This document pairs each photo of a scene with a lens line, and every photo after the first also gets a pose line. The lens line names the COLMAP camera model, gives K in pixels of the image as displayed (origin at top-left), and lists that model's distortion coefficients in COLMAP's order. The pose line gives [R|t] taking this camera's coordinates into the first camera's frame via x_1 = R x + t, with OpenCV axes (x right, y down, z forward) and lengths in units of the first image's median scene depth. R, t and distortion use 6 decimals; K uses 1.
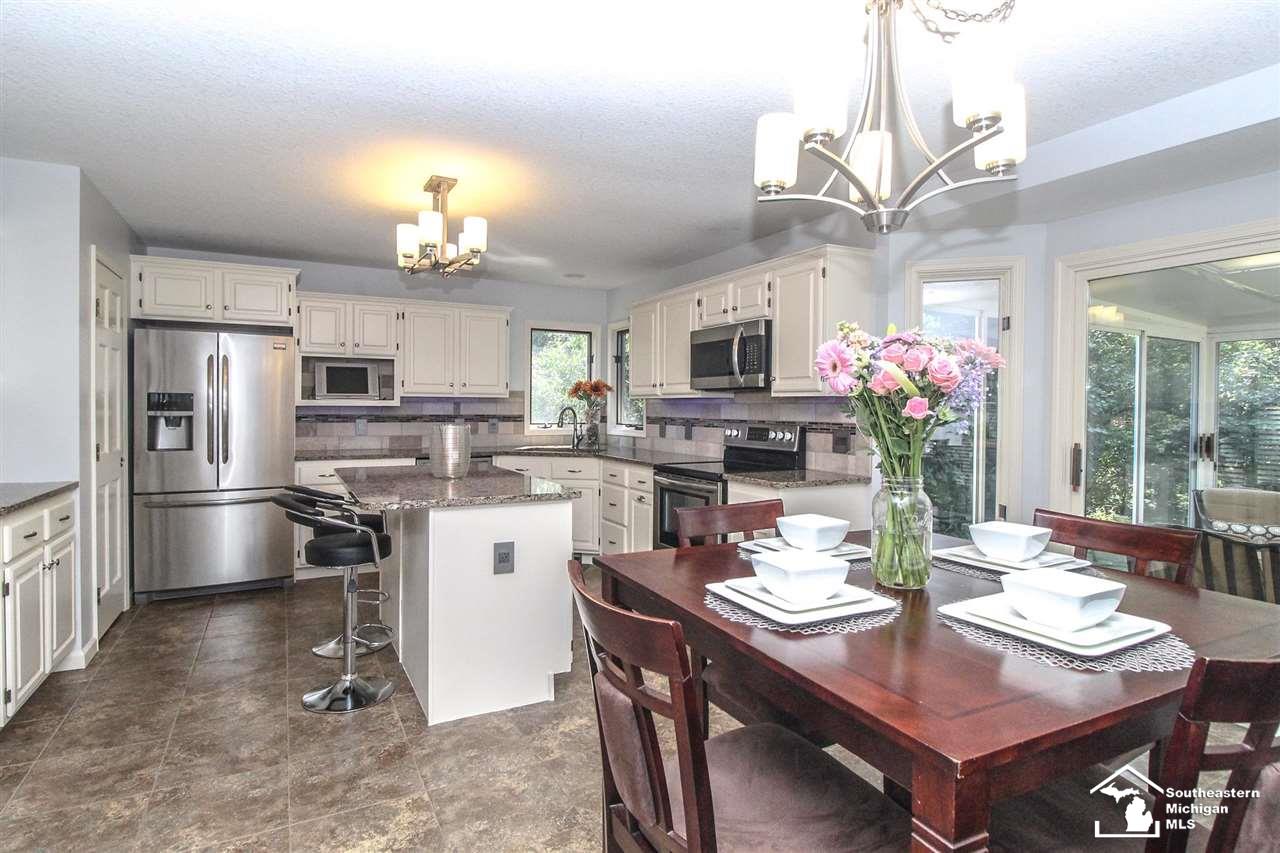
lens RADIAL K [[665.5, 0, 641.9], [0, 665.5, 413.0], [0, 0, 1]] dist [0.001842, 0.000433]
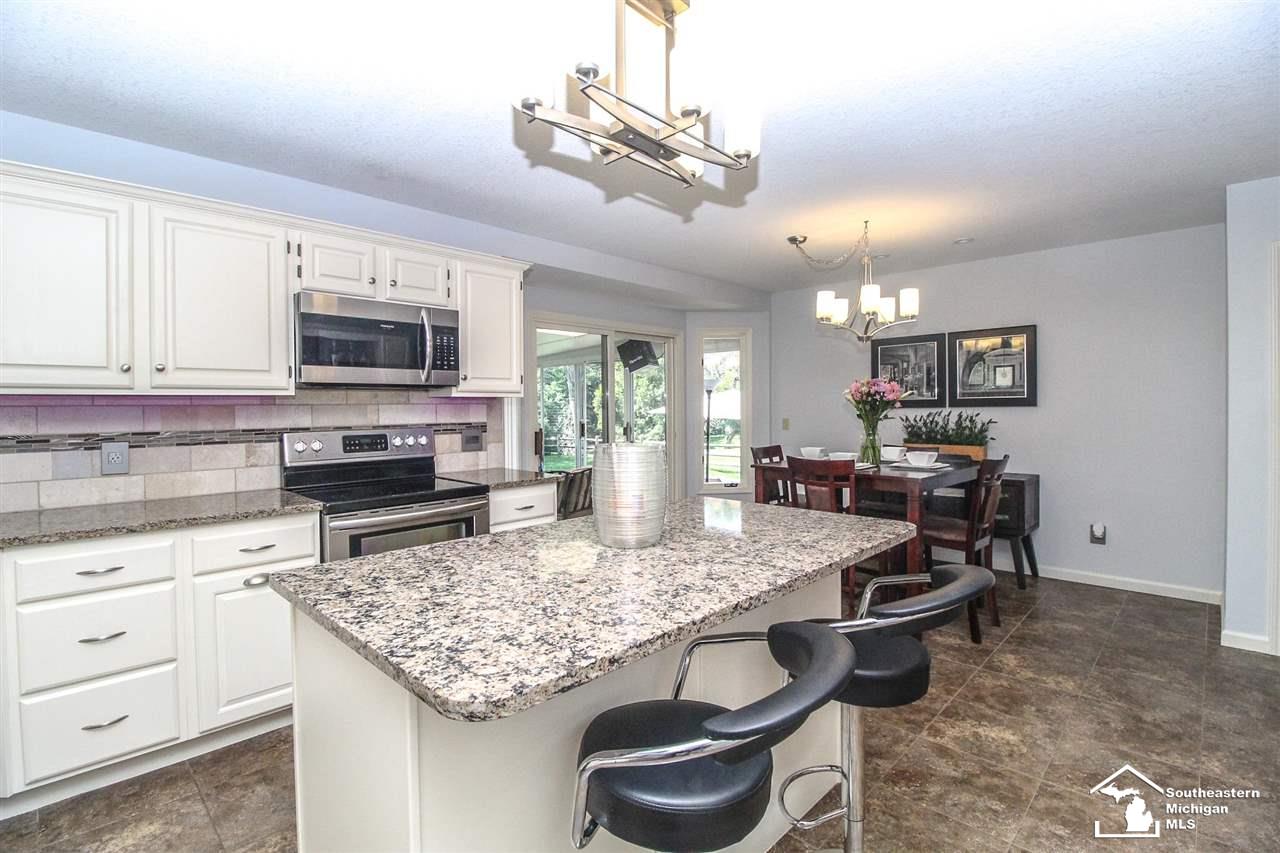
lens RADIAL K [[607.9, 0, 642.0], [0, 607.9, 412.1], [0, 0, 1]] dist [-0.000911, -0.000441]
pose [[-0.308754, -0.013702, 0.951043, -0.677706], [0.014455, 0.999713, 0.019097, -0.015157], [-0.951032, 0.019644, -0.308468, 1.024339]]
